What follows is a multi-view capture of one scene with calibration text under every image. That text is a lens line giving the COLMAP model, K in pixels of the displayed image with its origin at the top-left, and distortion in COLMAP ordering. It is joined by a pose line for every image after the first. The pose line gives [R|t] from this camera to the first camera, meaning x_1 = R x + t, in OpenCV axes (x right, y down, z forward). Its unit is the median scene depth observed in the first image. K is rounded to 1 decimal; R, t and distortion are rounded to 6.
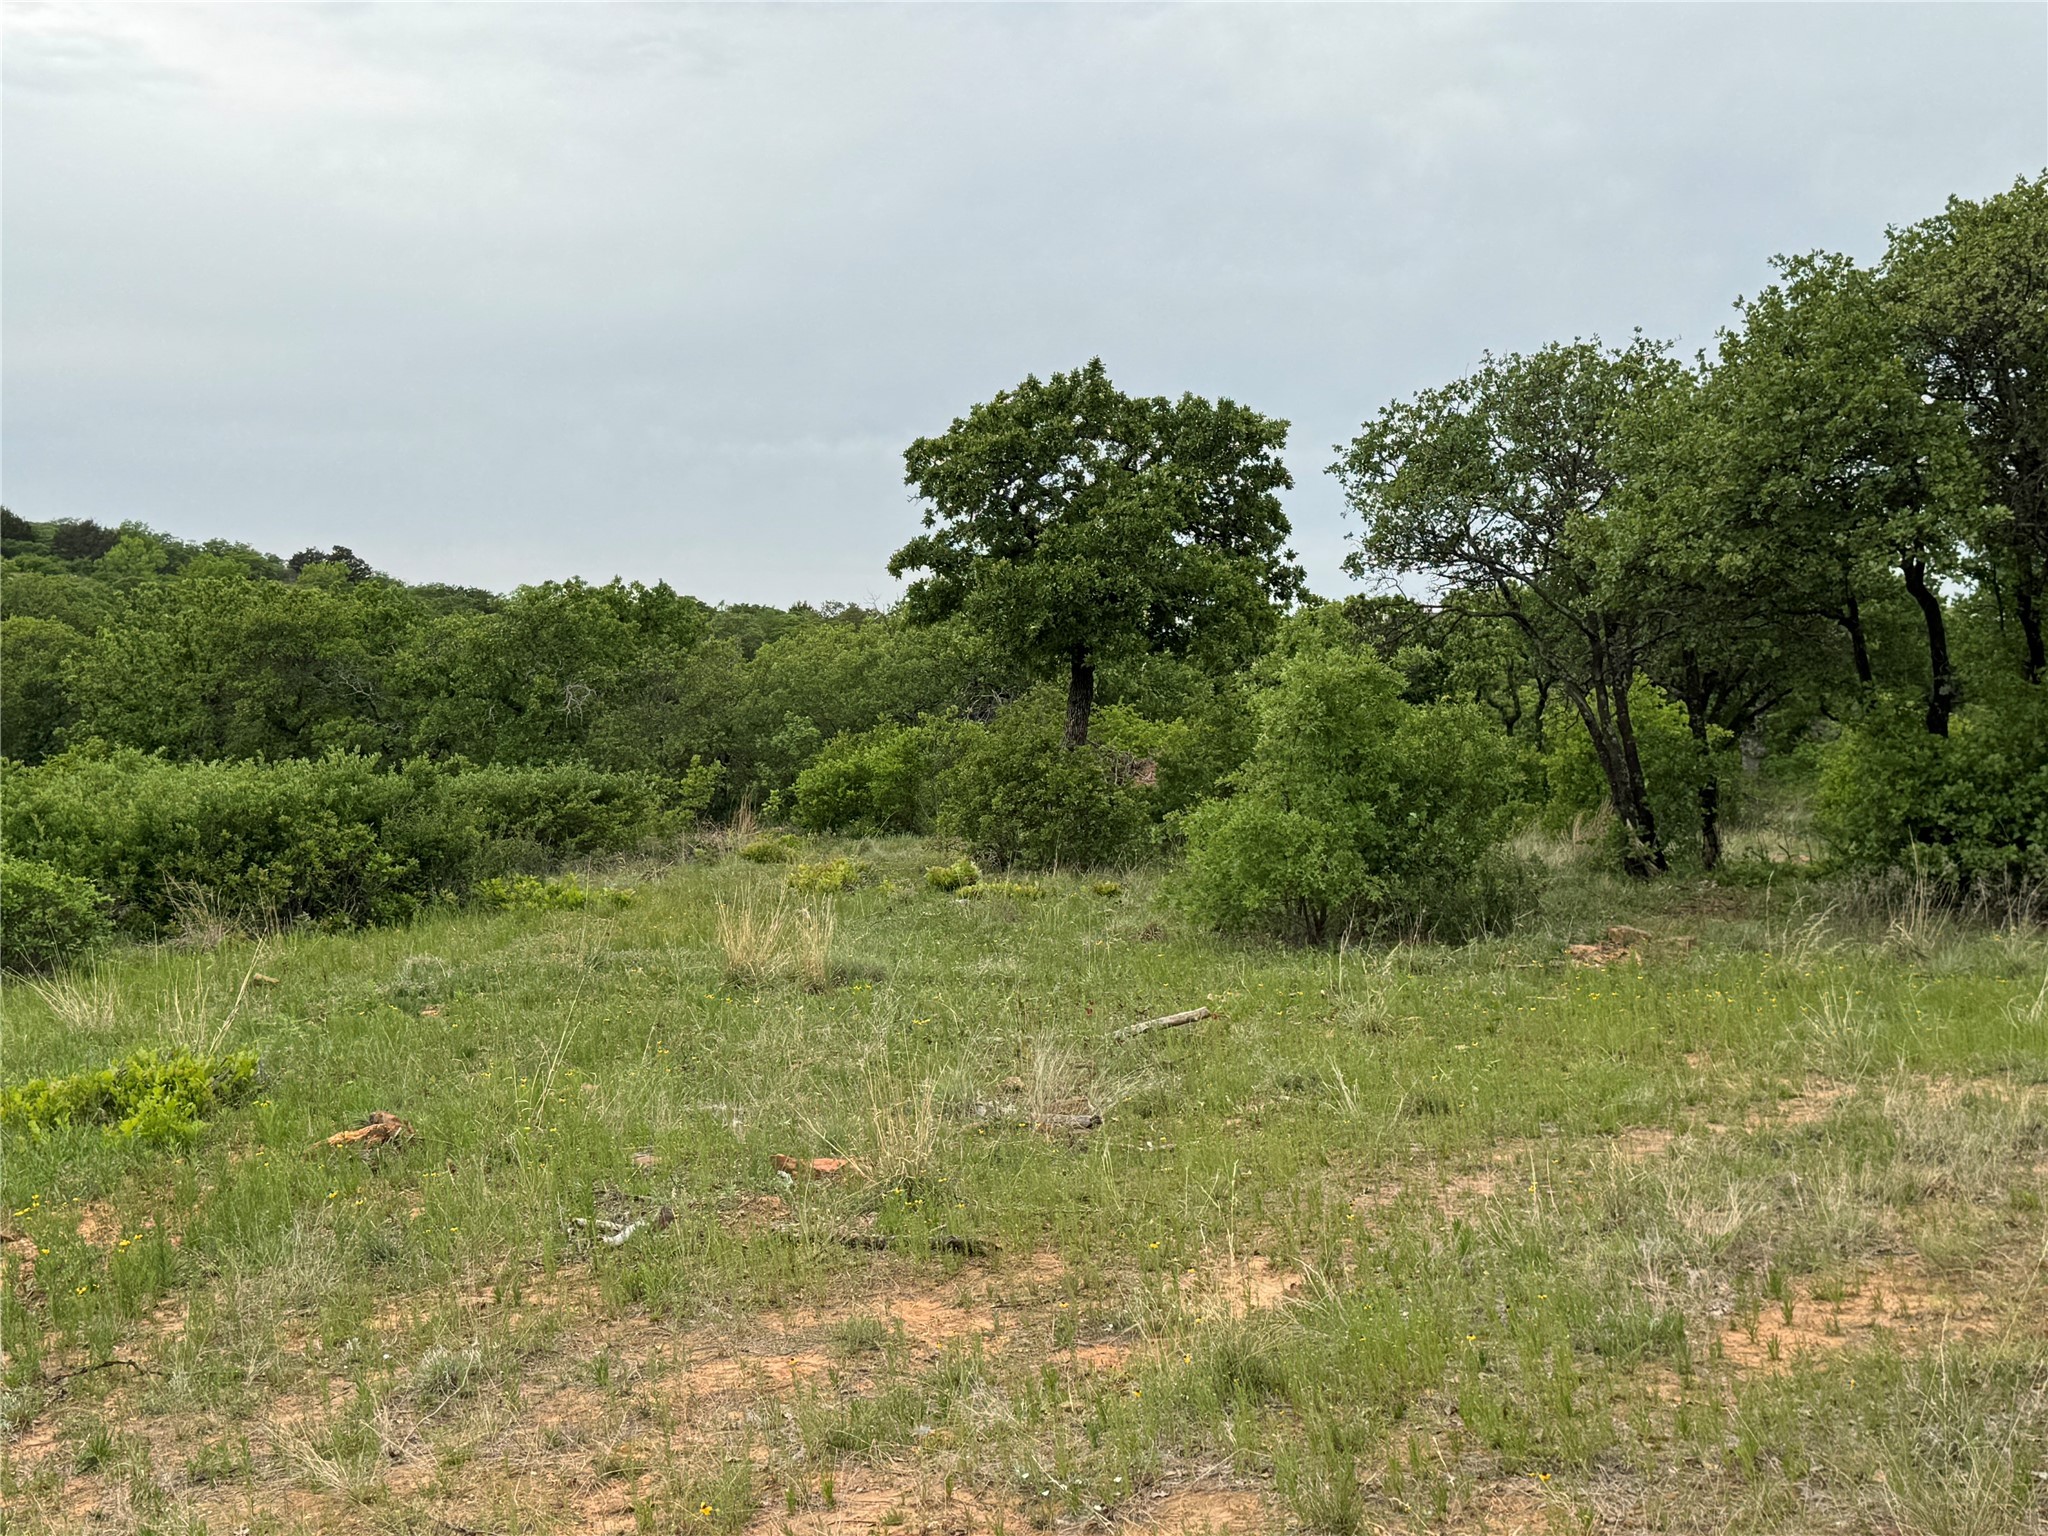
lens RADIAL K [[2567.2, 0, 934.0], [0, 2567.2, 758.6], [0, 0, 1]] dist [0.212434, 0.010186]
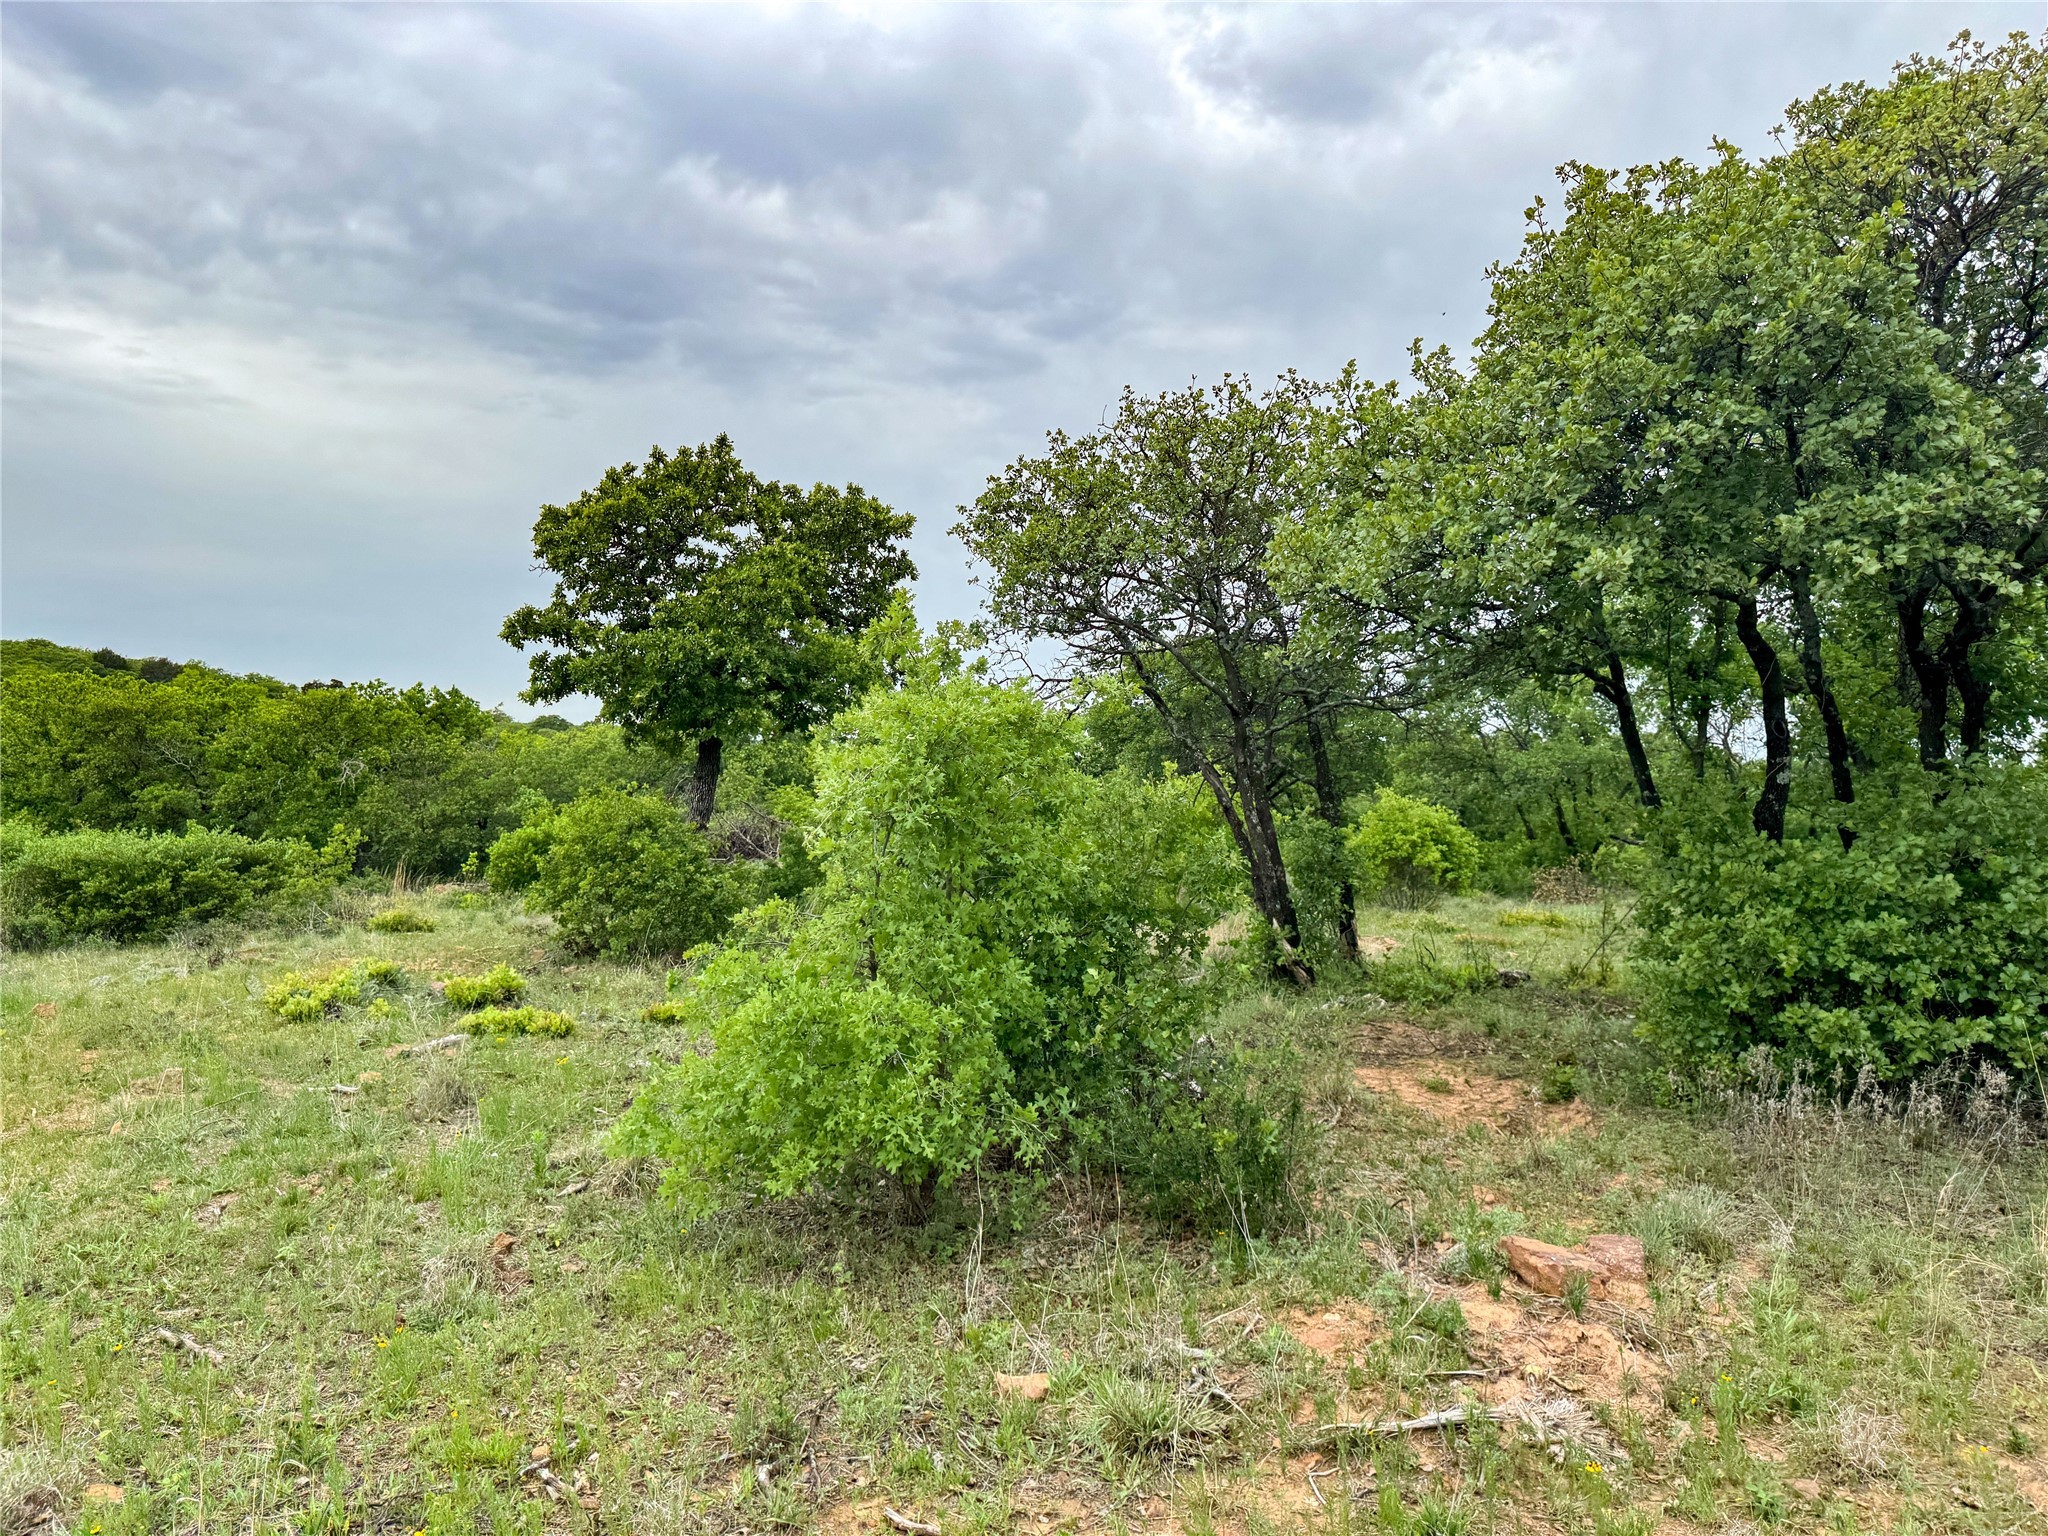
lens RADIAL K [[1455.2, 0, 1024.0], [0, 1455.2, 768.0], [0, 0, 1]] dist [0.003313, -0.061629]
pose [[0.979176, 0.022030, 0.201813, 0.069376], [-0.014796, 0.999195, -0.037284, -0.007259], [-0.202472, 0.033522, 0.978714, 0.453550]]
